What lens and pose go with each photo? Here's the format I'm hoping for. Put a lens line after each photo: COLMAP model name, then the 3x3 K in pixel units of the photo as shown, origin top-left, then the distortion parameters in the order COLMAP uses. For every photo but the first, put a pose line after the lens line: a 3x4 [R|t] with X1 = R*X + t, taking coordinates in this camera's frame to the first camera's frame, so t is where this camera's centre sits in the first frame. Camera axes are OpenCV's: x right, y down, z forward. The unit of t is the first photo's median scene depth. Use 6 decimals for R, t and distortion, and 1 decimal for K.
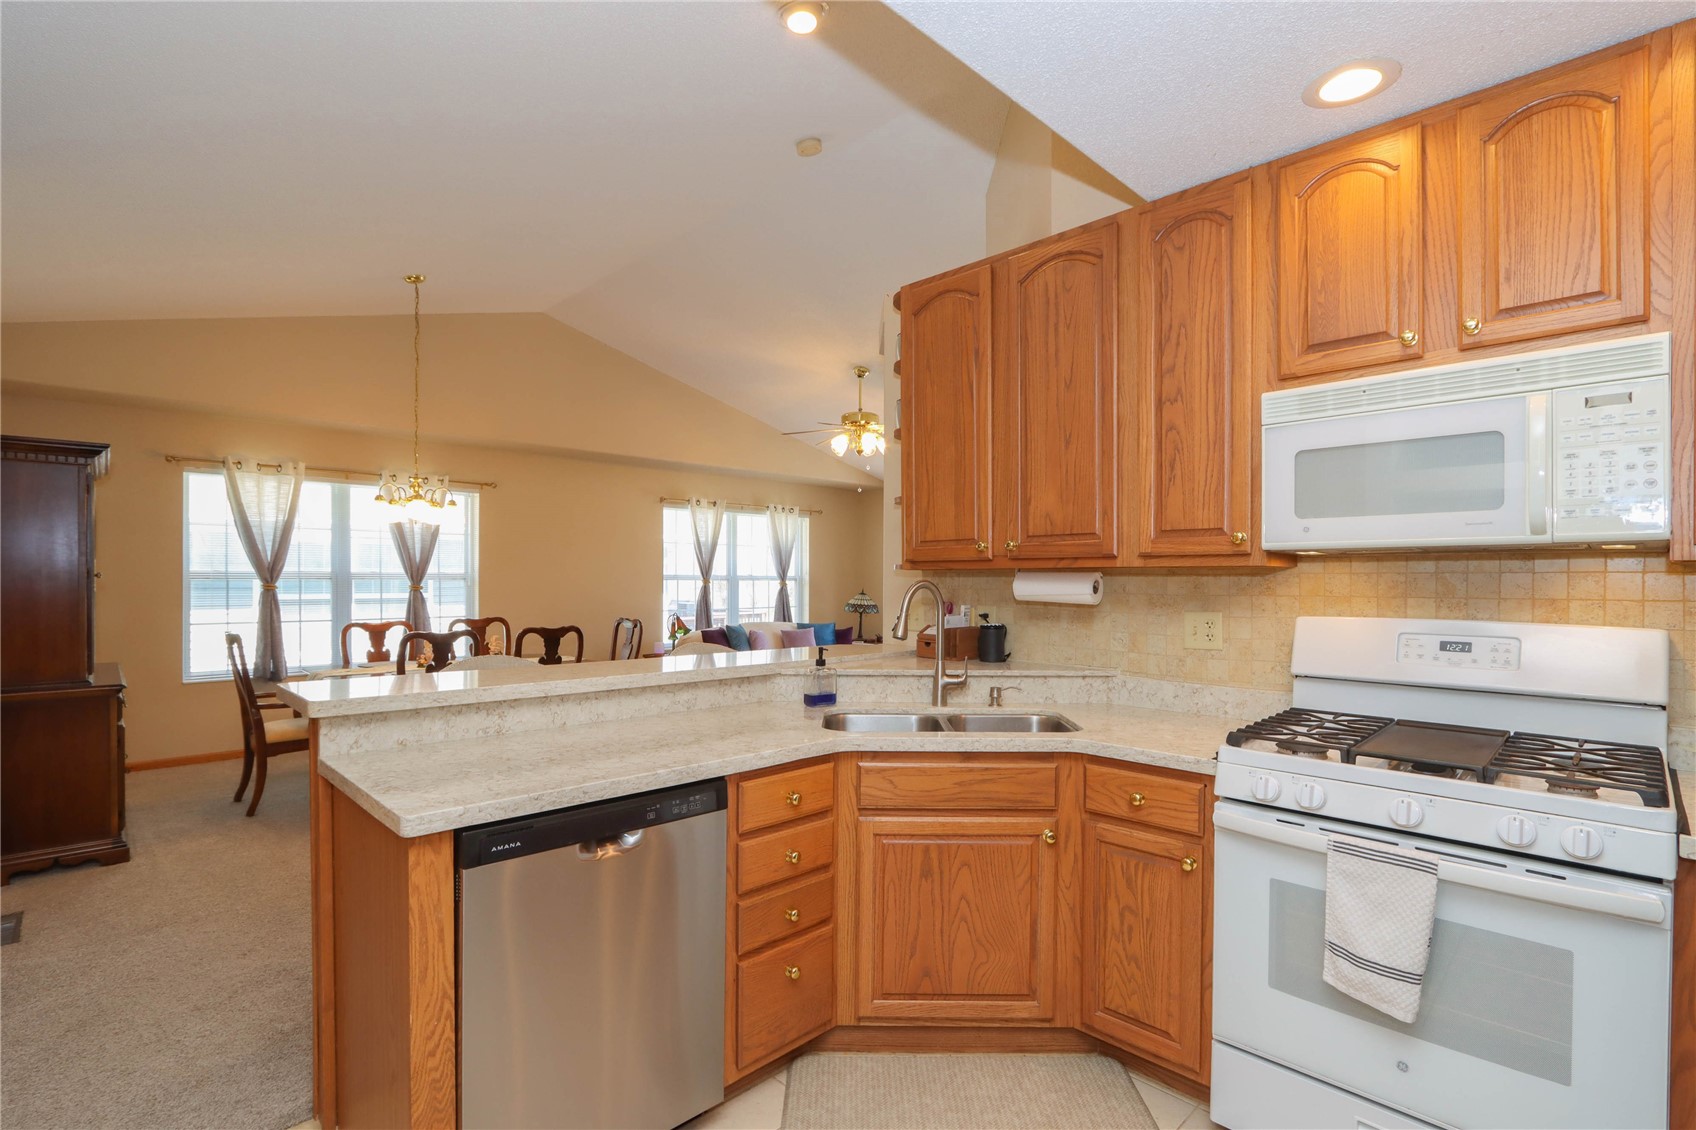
lens RADIAL K [[797.2, 0, 853.4], [0, 797.2, 583.3], [0, 0, 1]] dist [-0.014125, 0.000695]
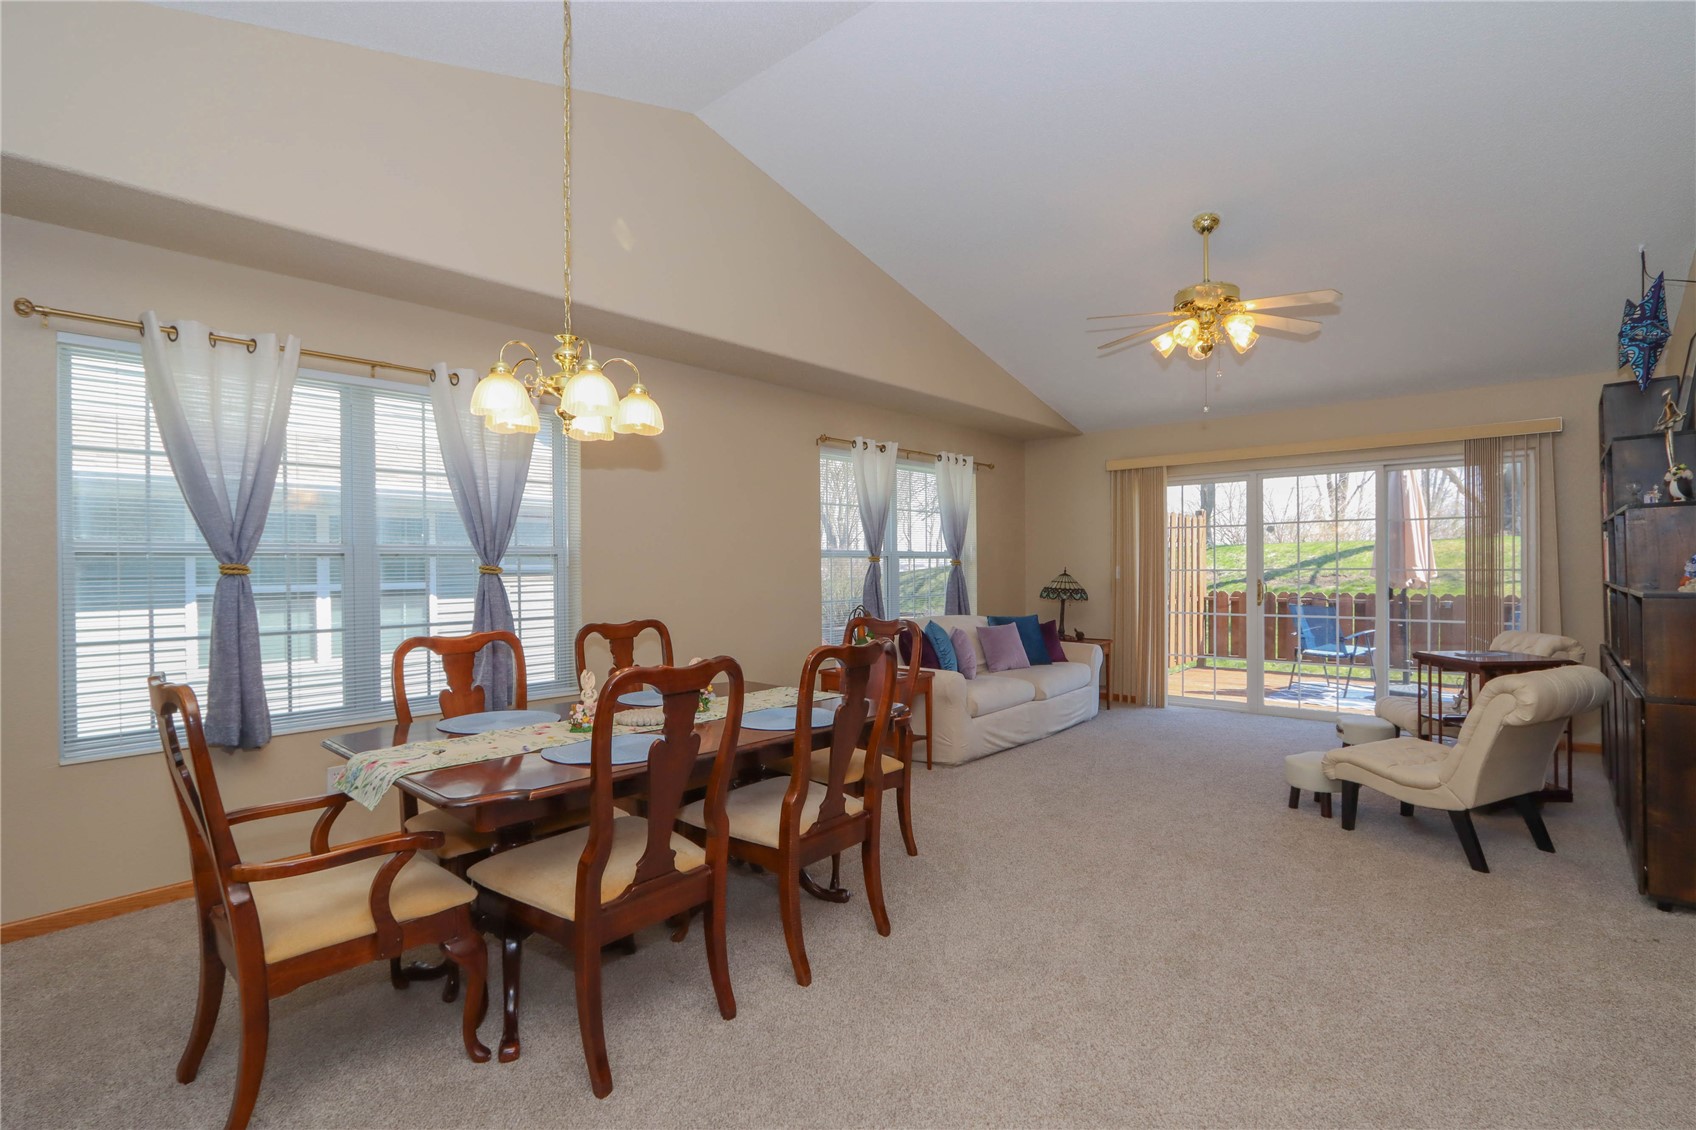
lens RADIAL K [[797.2, 0, 854.1], [0, 797.2, 565.8], [0, 0, 1]] dist [-0.014125, 0.000695]
pose [[0.997723, -0.010455, 0.066633, -0.322085], [0.010770, 0.999932, -0.004379, 0.007425], [-0.066582, 0.005087, 0.997768, 0.399635]]
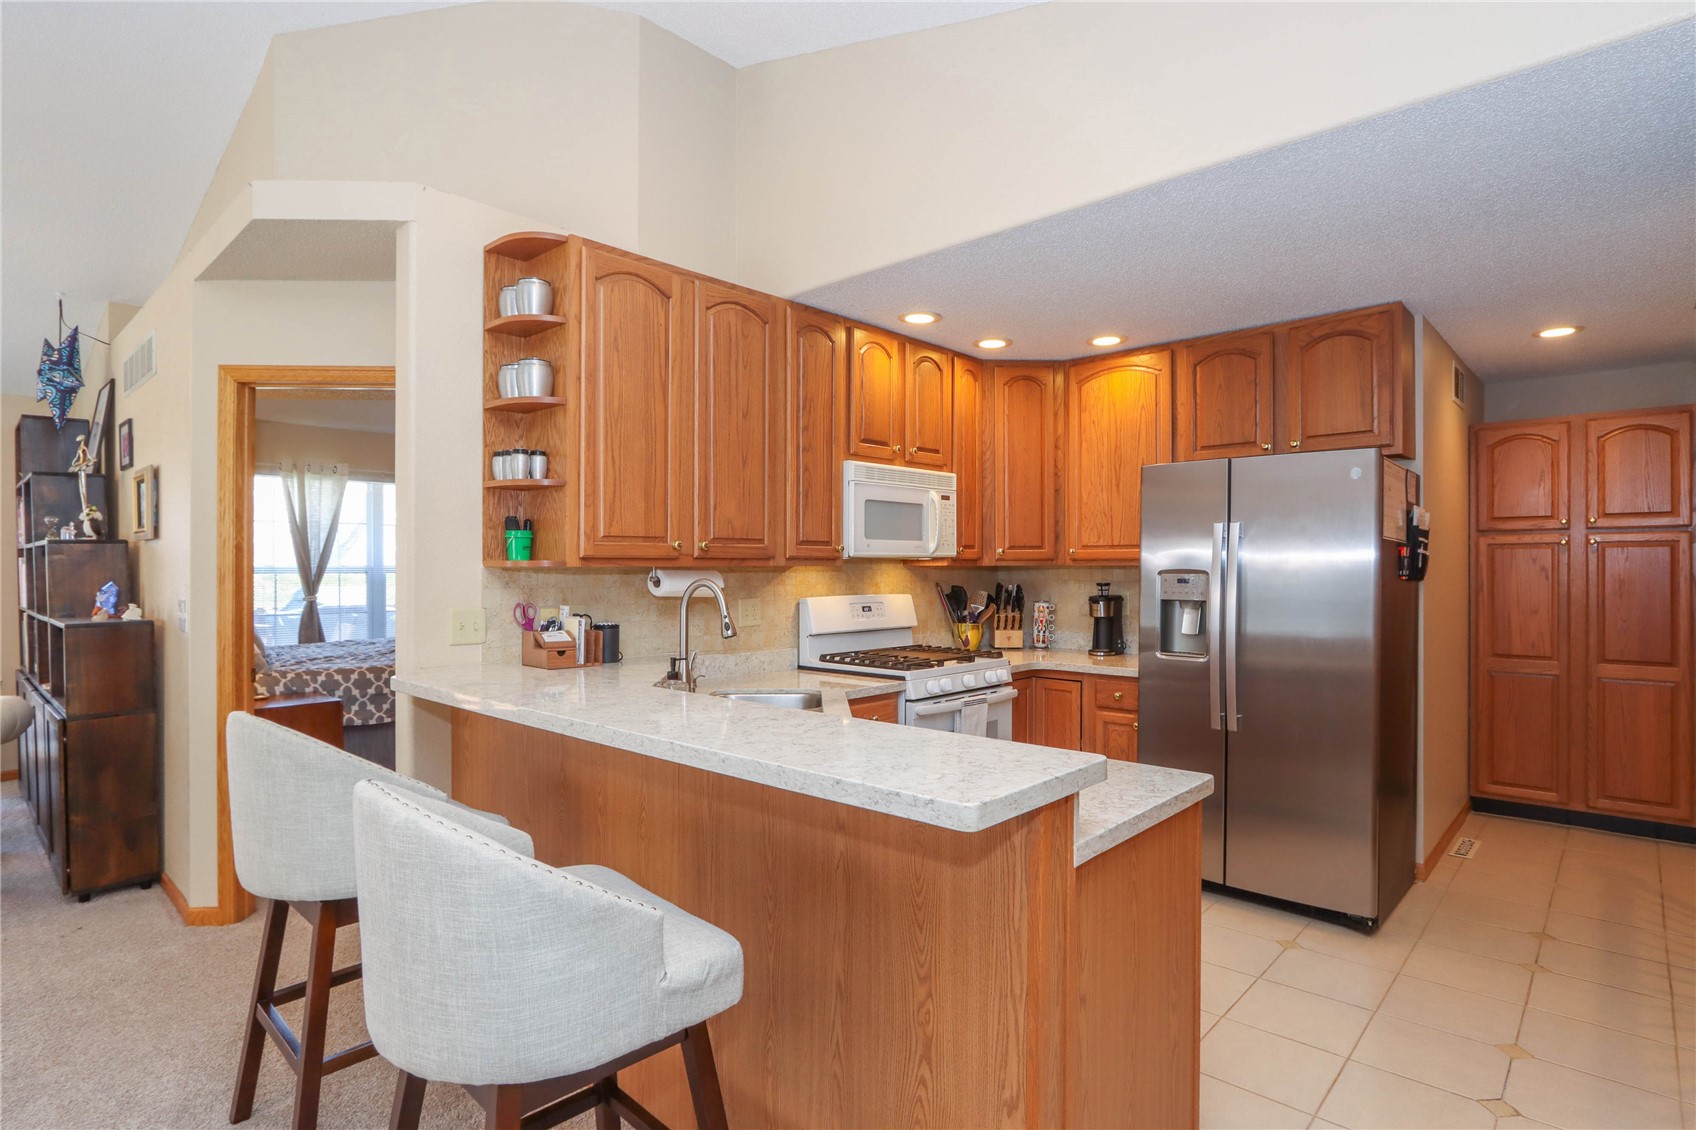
lens RADIAL K [[859.7, 0, 841.0], [0, 859.7, 570.9], [0, 0, 1]] dist [-0.013196, -0.002085]
pose [[-0.038141, -0.008358, 0.999237, -0.398737], [0.007029, 0.999938, 0.008633, -0.008813], [-0.999248, 0.007353, -0.038080, 0.345703]]
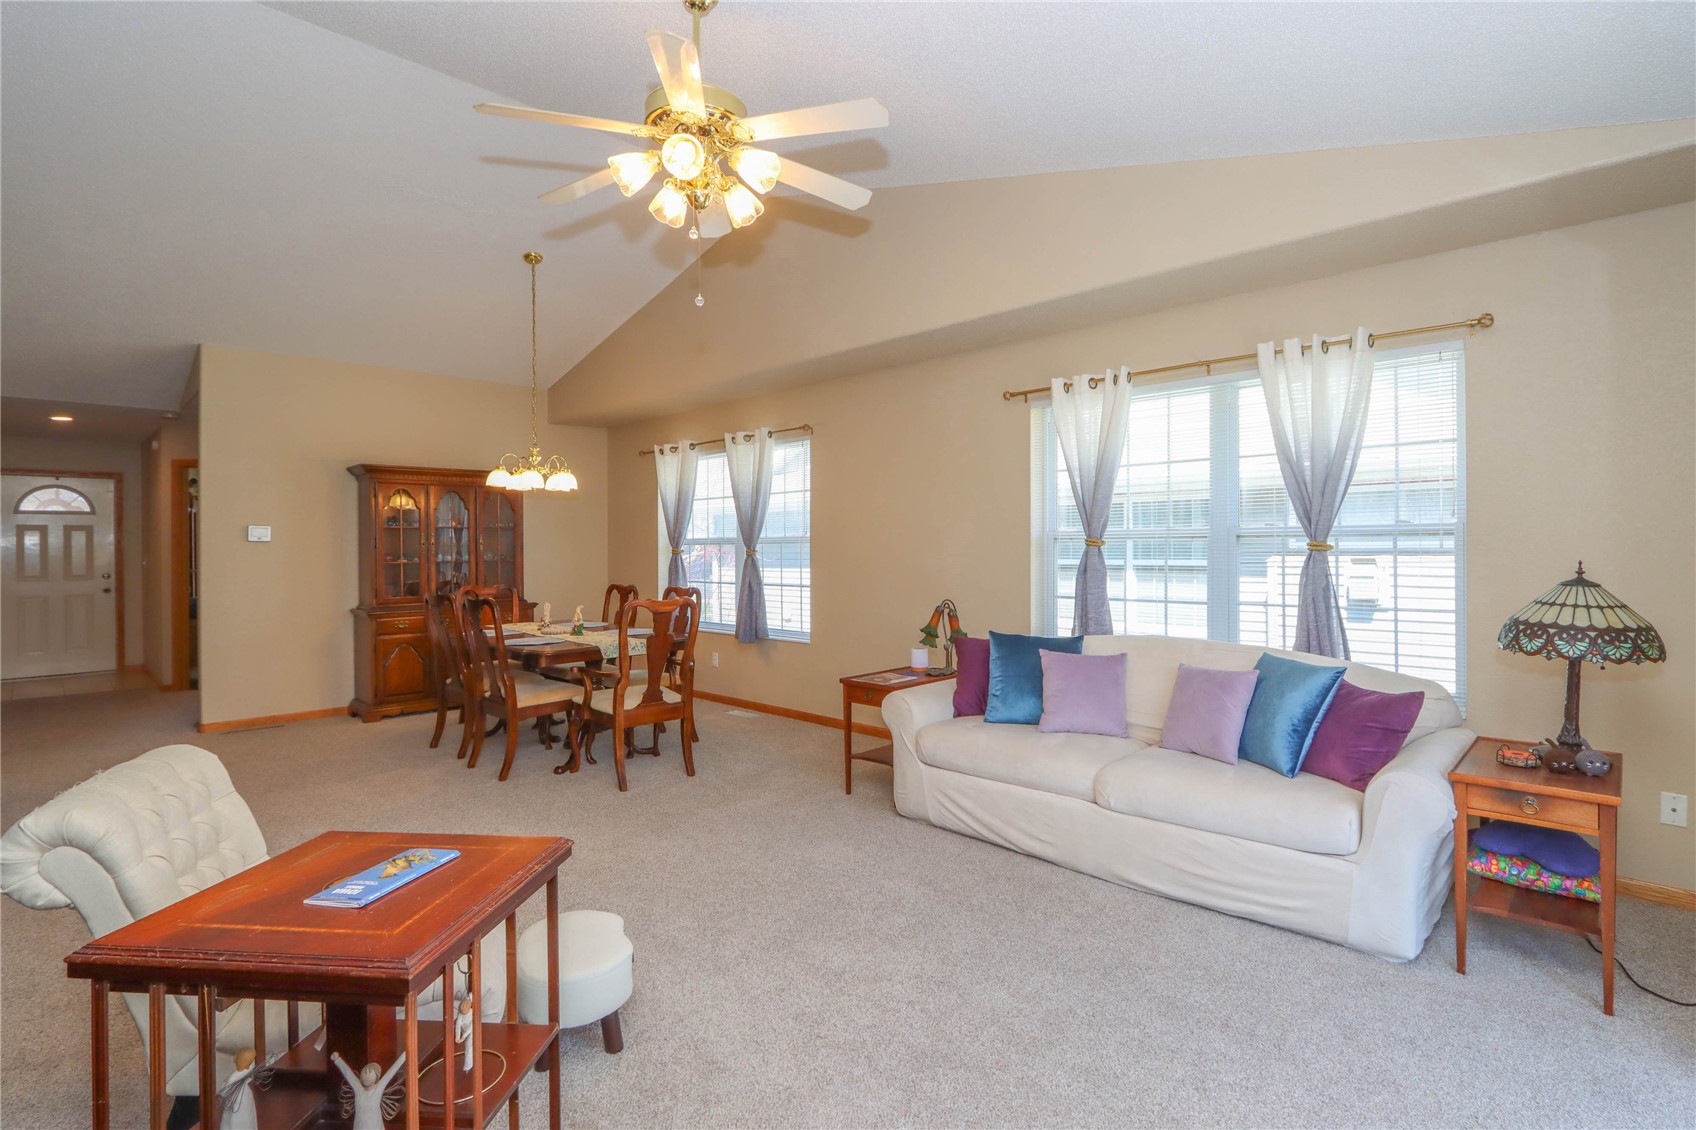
lens RADIAL K [[797.2, 0, 847.0], [0, 797.2, 559.5], [0, 0, 1]] dist [-0.014125, 0.000695]
pose [[0.017174, 0.012964, -0.999768, 0.391500], [0.000519, 0.999916, 0.012975, 0.001252], [0.999852, -0.000742, 0.017166, 1.091041]]
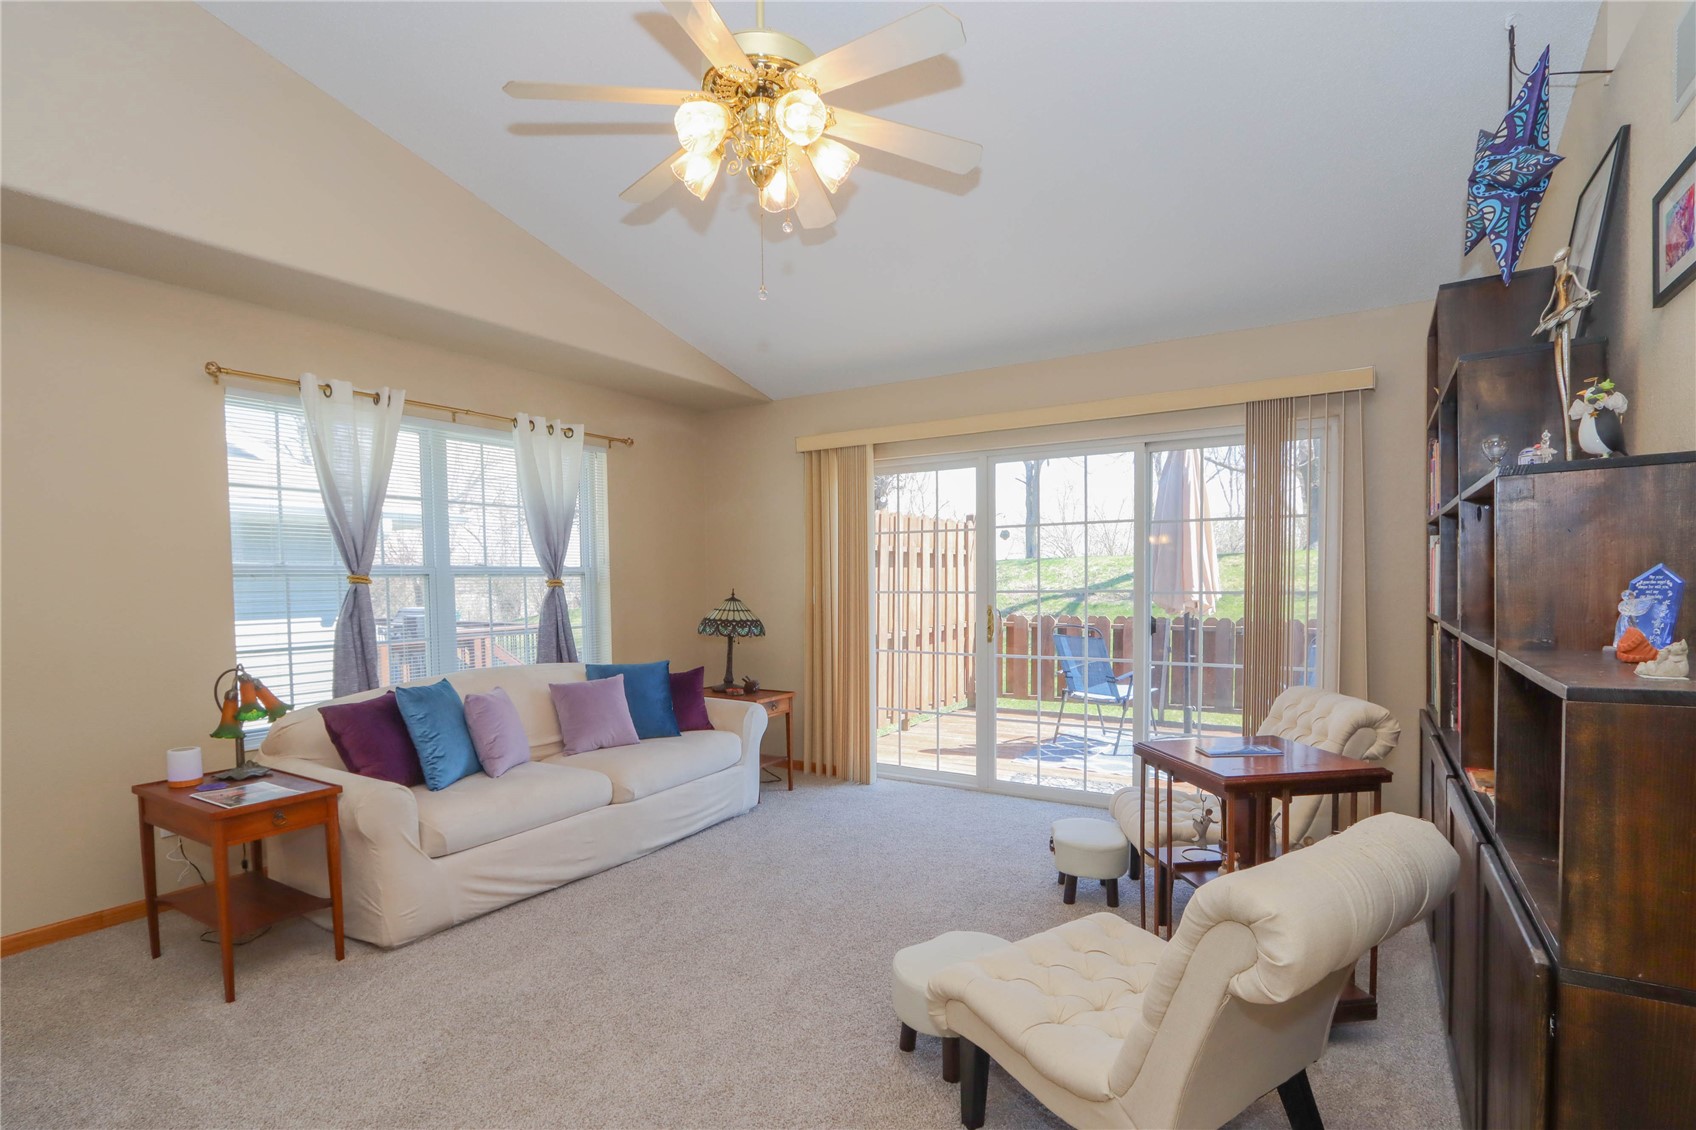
lens RADIAL K [[797.2, 0, 850.9], [0, 797.2, 609.9], [0, 0, 1]] dist [-0.014125, 0.000695]
pose [[0.976388, -0.022313, 0.214869, -0.024197], [0.014674, 0.999205, 0.037078, 0.001678], [-0.215525, -0.033050, 0.975939, 0.688922]]
